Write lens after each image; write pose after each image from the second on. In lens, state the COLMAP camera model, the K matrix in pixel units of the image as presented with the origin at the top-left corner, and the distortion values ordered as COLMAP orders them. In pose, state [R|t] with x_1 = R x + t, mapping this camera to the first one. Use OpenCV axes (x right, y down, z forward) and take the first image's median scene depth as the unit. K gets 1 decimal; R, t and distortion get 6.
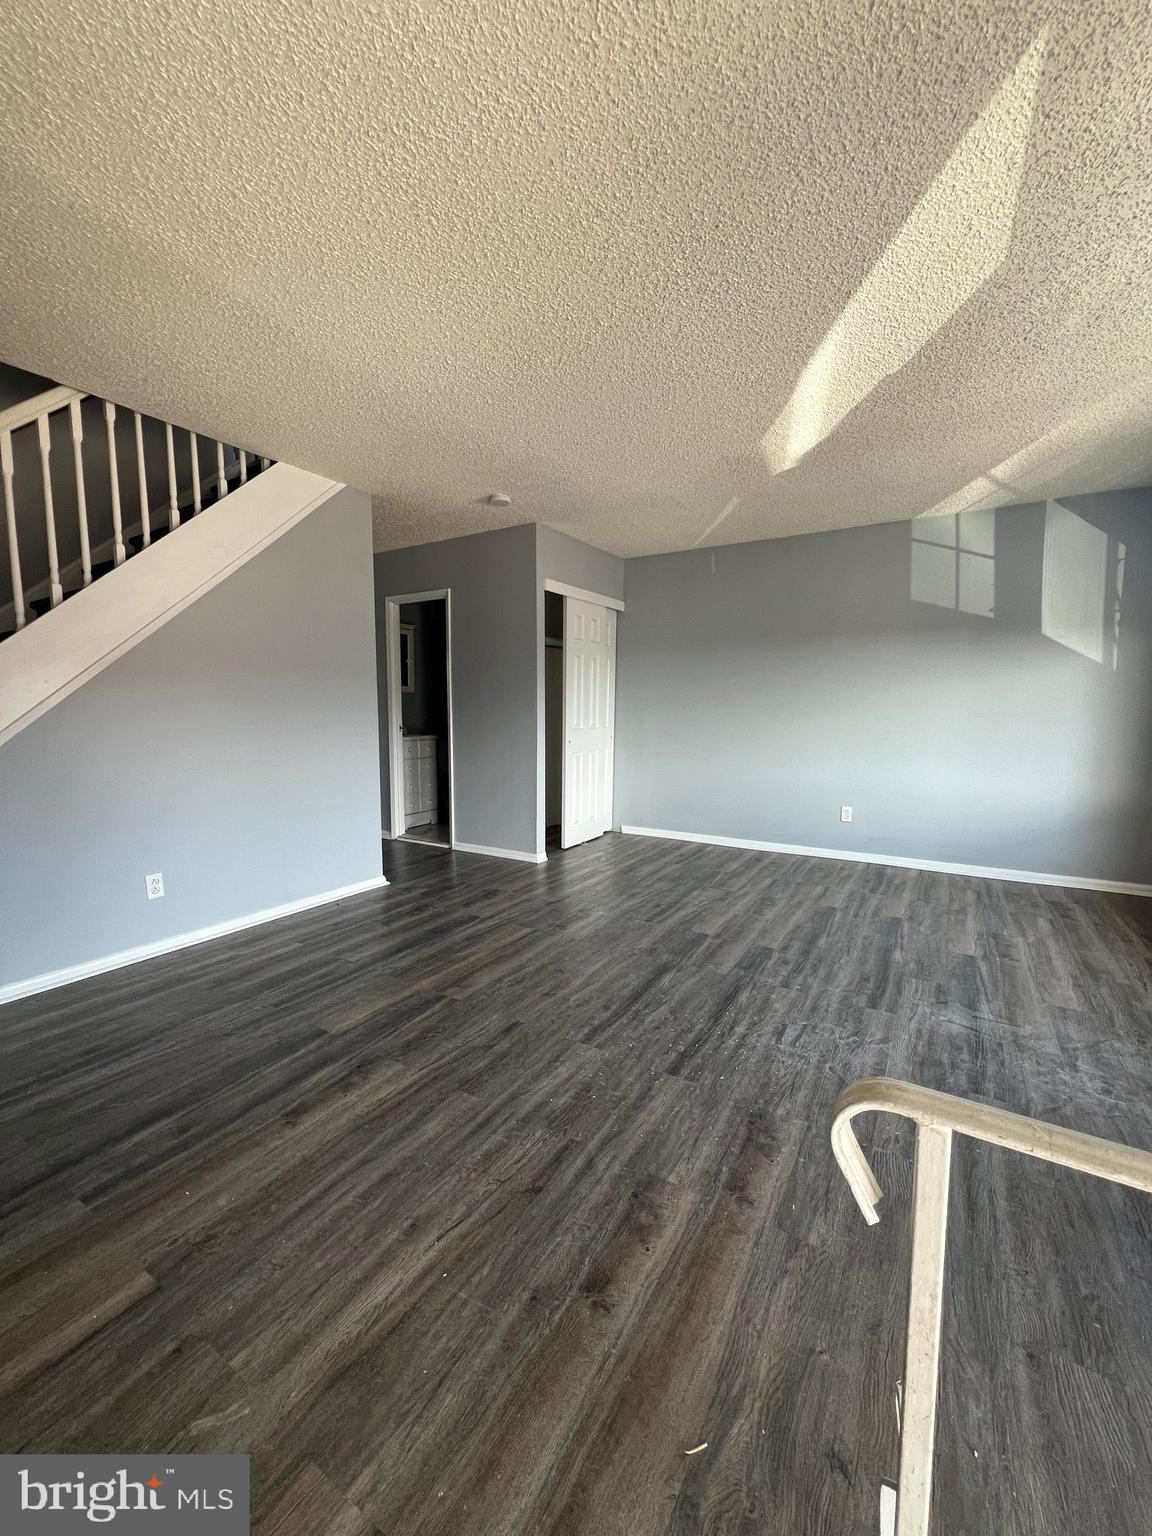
lens RADIAL K [[612.6, 0, 579.2], [0, 612.6, 766.4], [0, 0, 1]] dist [0.001001, 0.000029]
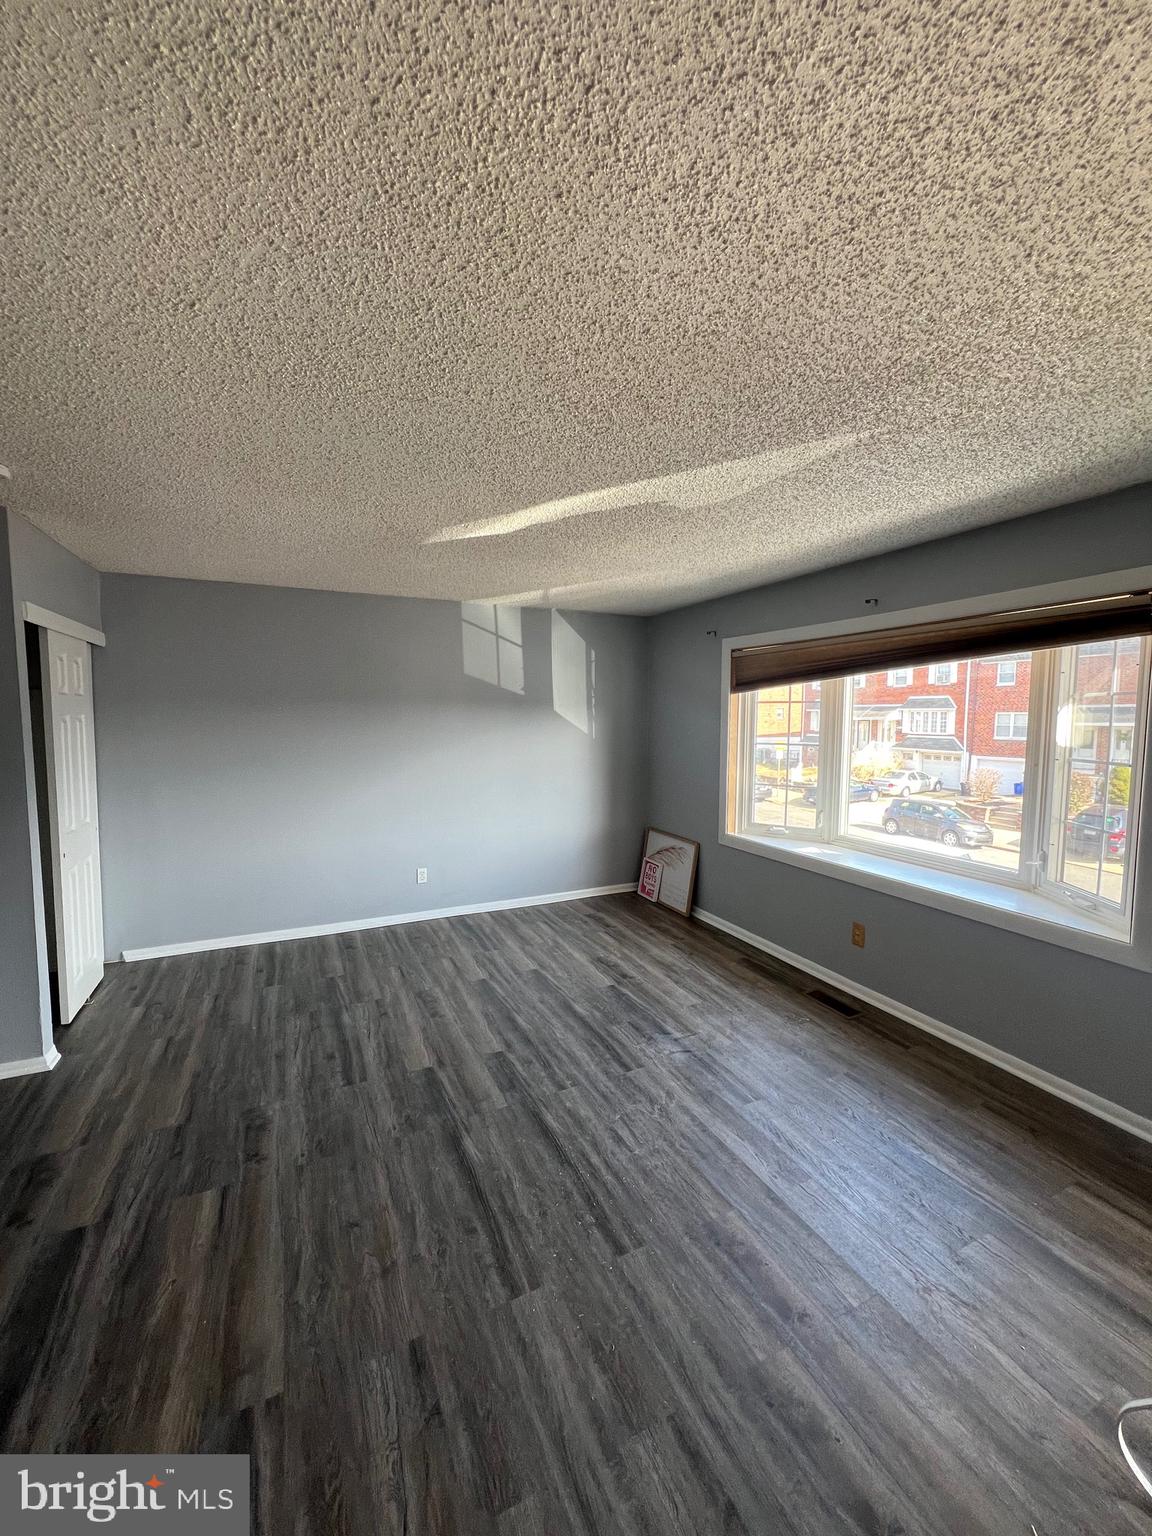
lens RADIAL K [[612.6, 0, 579.8], [0, 612.6, 762.0], [0, 0, 1]] dist [0.001001, 0.000029]
pose [[0.547446, -0.065570, 0.834268, -0.389127], [0.079274, 0.996506, 0.026302, -0.174762], [-0.833078, 0.051737, 0.550731, 0.313491]]
